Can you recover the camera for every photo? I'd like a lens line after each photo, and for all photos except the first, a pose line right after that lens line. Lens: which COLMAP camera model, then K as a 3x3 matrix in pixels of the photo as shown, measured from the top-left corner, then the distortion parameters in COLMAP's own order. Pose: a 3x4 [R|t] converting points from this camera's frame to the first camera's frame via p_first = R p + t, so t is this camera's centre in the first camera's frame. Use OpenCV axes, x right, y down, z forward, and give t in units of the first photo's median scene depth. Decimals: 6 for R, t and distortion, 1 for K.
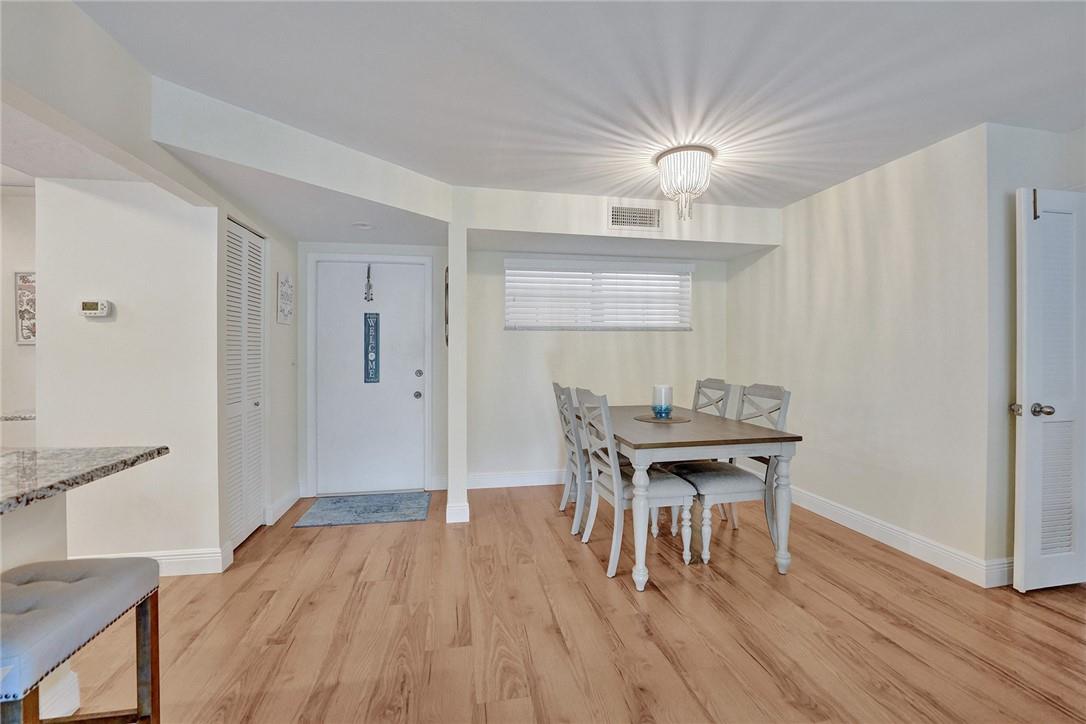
lens RADIAL K [[445.0, 0, 547.0], [0, 445.0, 350.9], [0, 0, 1]] dist [0.001220, 0.000077]
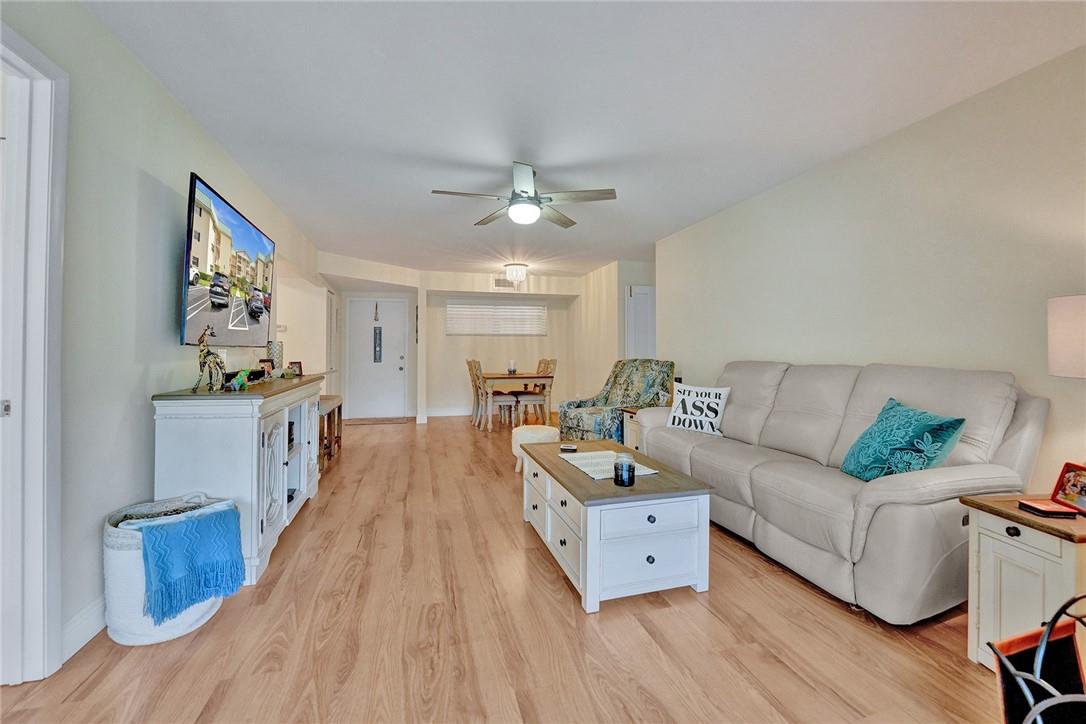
lens RADIAL K [[445.0, 0, 547.0], [0, 445.0, 350.9], [0, 0, 1]] dist [0.001220, 0.000077]
pose [[0.996989, -0.000893, 0.077534, 0.210340], [0.001554, 0.999963, -0.008474, 0.040633], [-0.077524, 0.008569, 0.996954, -1.069919]]
